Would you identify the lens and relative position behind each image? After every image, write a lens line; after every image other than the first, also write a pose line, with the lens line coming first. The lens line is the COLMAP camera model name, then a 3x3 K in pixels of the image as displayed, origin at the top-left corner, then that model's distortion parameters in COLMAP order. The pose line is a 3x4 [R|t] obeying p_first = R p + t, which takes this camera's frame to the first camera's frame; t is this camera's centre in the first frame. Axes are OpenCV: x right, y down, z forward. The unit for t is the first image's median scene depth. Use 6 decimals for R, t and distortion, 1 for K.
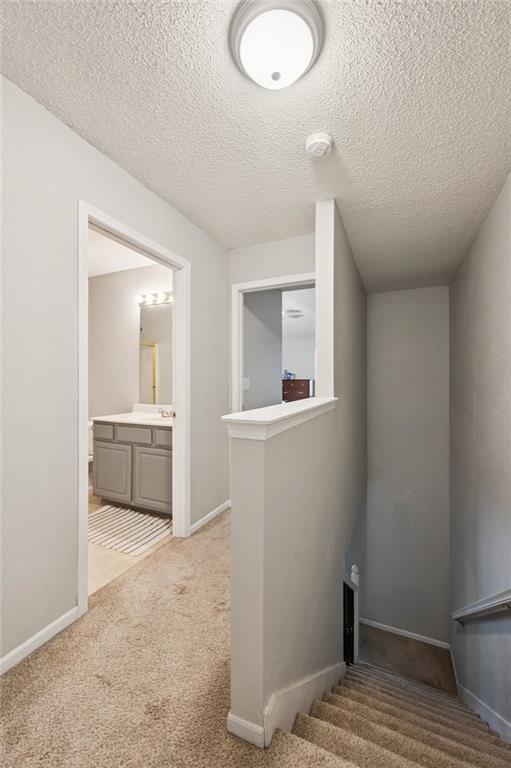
lens RADIAL K [[303.5, 0, 255.5], [0, 303.5, 384.0], [0, 0, 1]] dist [0.000052, 0.000390]
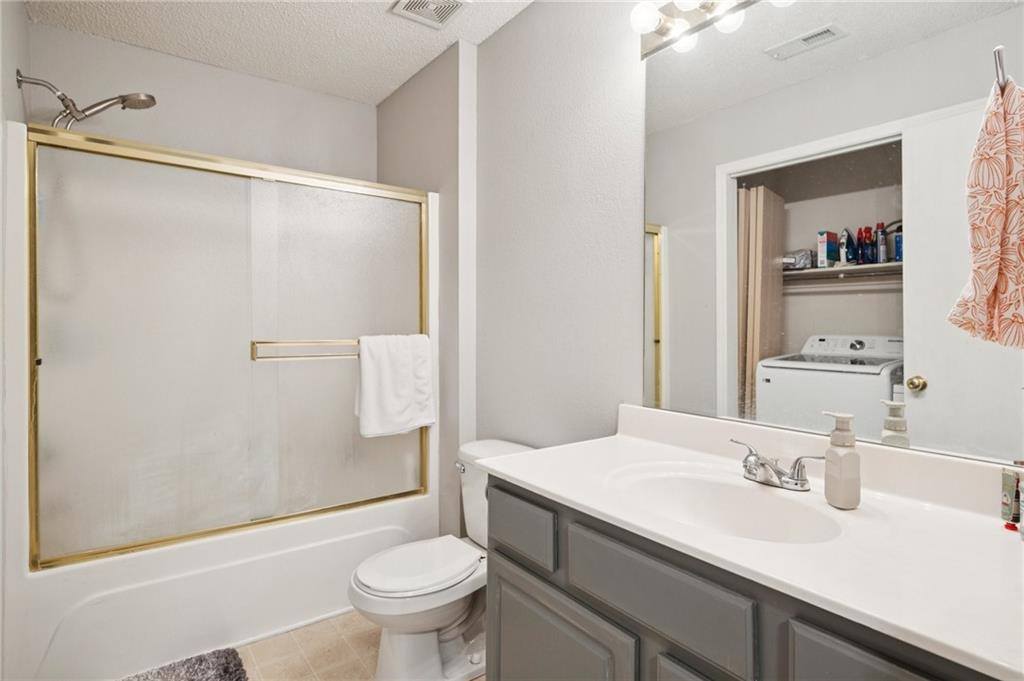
lens RADIAL K [[540.5, 0, 513.4], [0, 540.5, 333.5], [0, 0, 1]] dist [-0.000241, -0.000054]
pose [[0.864812, 0.001689, -0.502092, -0.263815], [-0.000885, 0.999998, 0.001840, -0.002303], [0.502094, -0.001147, 0.864812, 0.571567]]
